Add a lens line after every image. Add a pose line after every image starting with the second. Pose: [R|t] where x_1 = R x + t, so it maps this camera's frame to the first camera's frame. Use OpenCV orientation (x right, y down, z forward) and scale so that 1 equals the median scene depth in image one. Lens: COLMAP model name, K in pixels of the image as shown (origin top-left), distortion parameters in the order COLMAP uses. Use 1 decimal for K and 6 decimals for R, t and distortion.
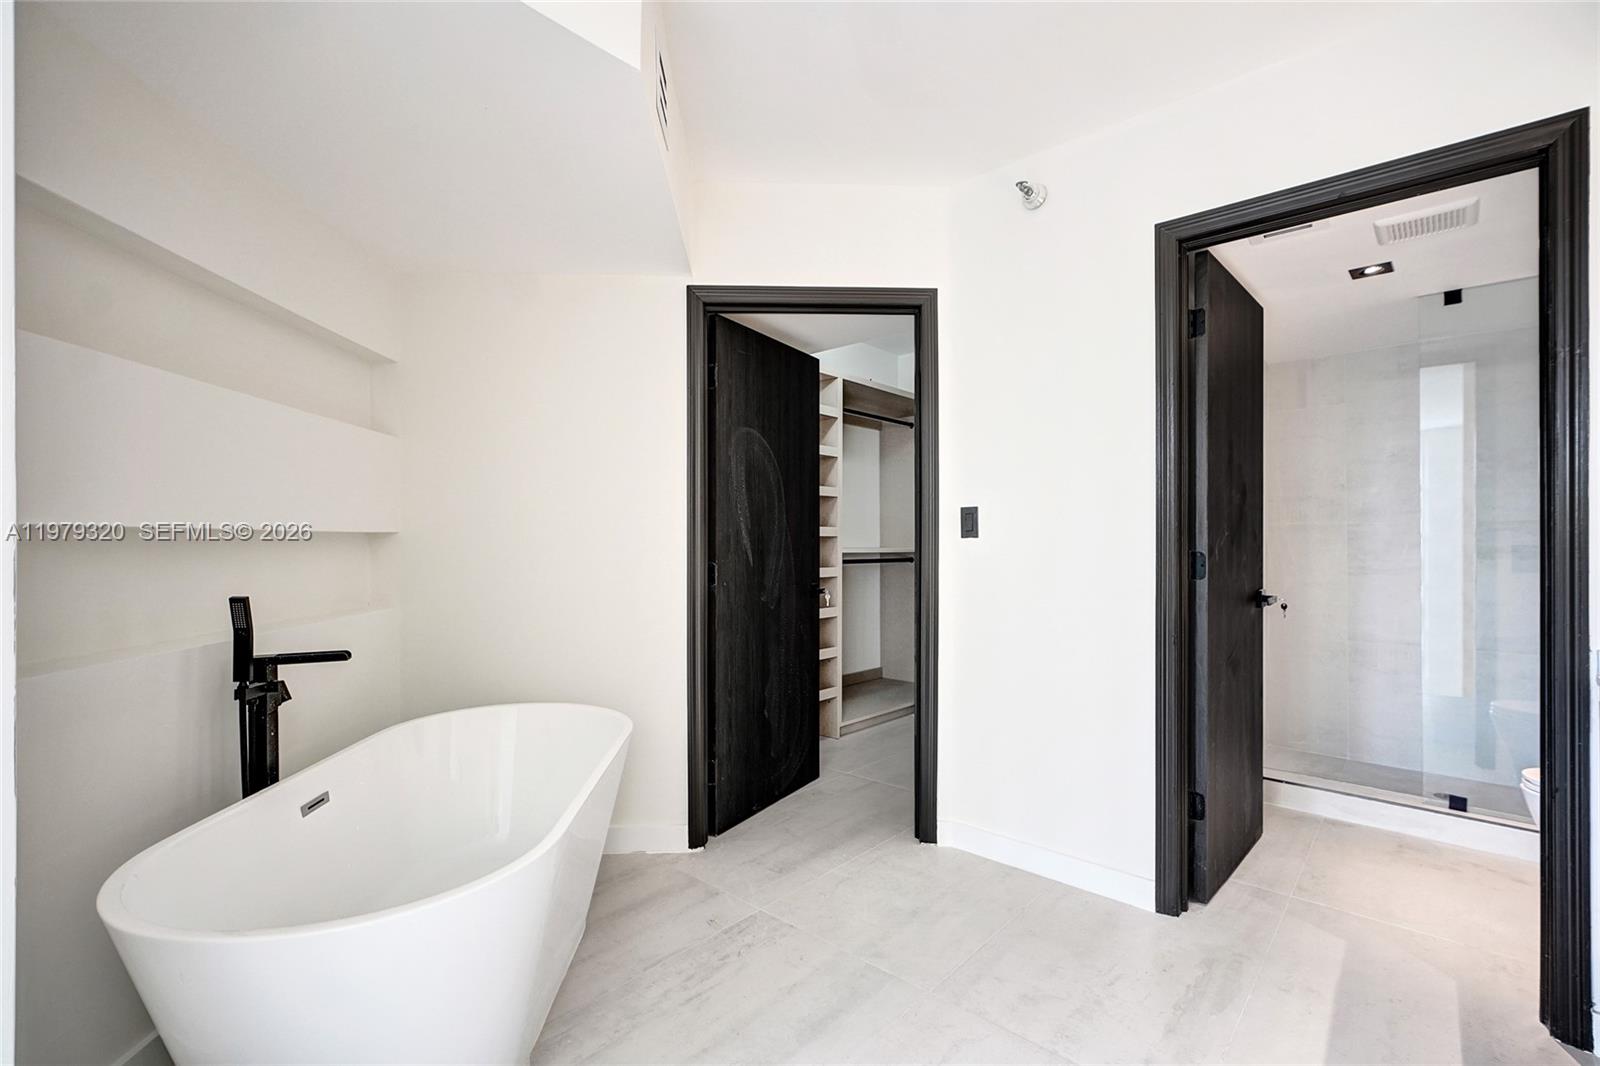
lens RADIAL K [[709.5, 0, 788.5], [0, 709.5, 534.6], [0, 0, 1]] dist [-0.009688, 0.001644]
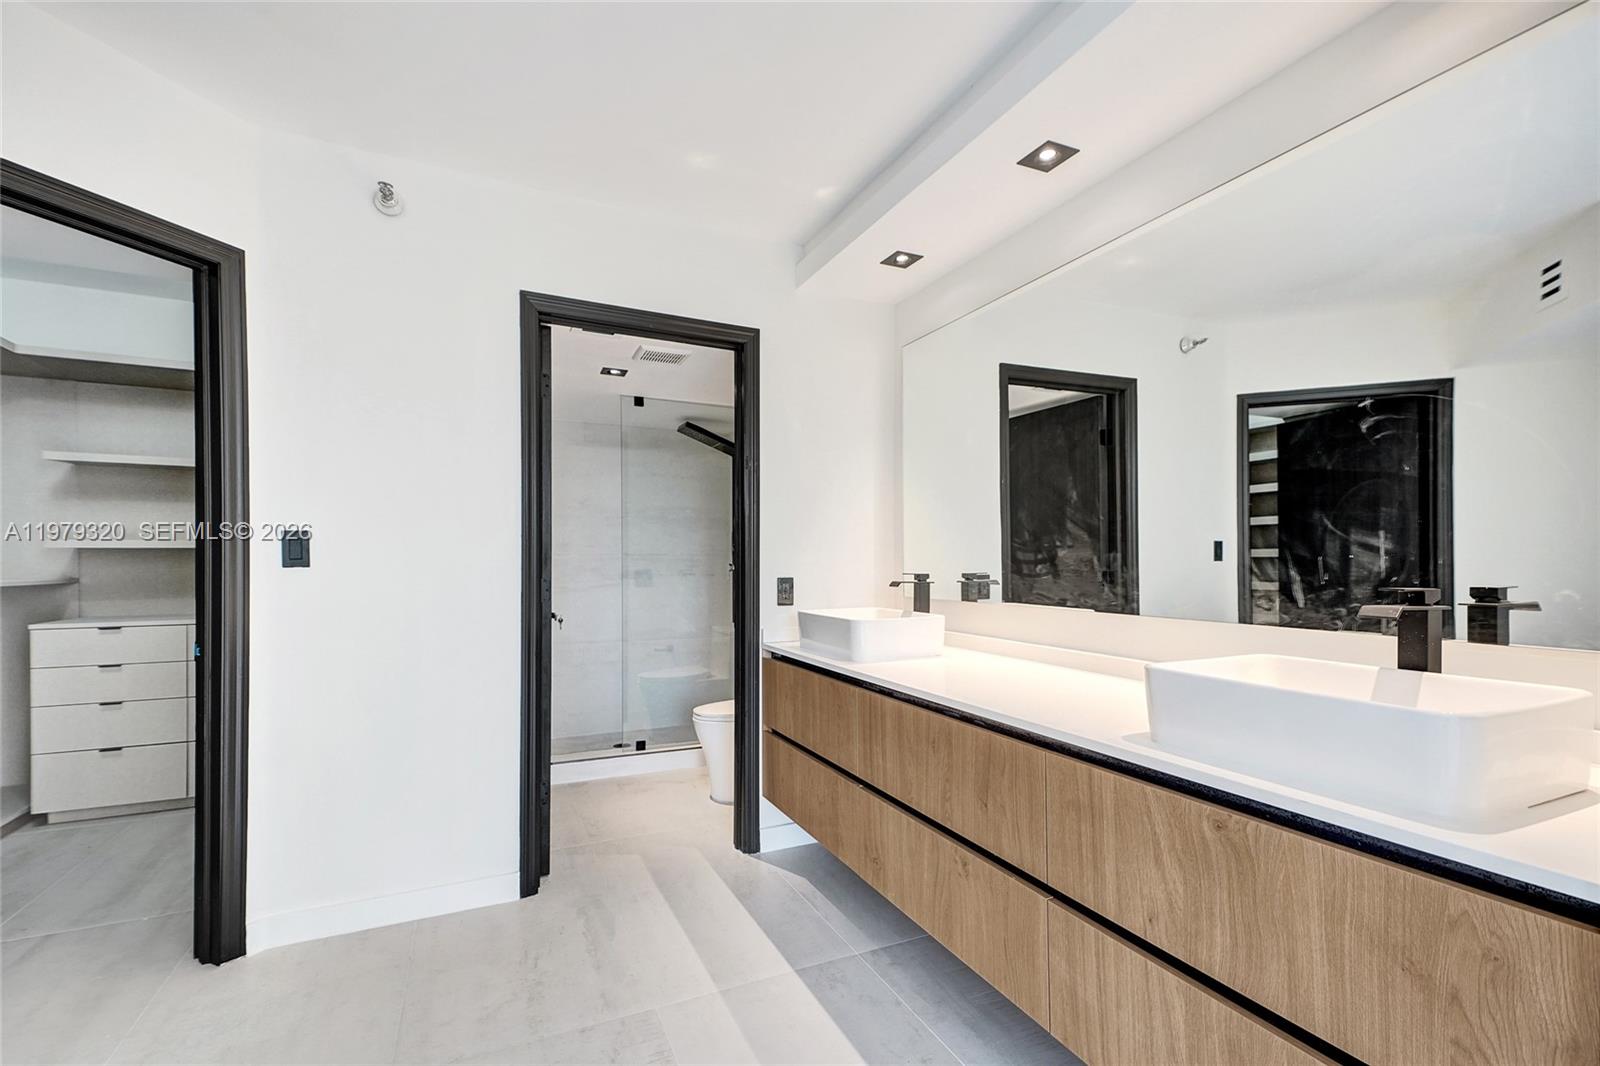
lens RADIAL K [[709.5, 0, 808.1], [0, 709.5, 558.8], [0, 0, 1]] dist [-0.009688, 0.001644]
pose [[0.362703, 0.005984, 0.931886, -0.321998], [-0.001981, 0.999982, -0.005650, -0.001566], [-0.931903, 0.000203, 0.362708, 0.142871]]
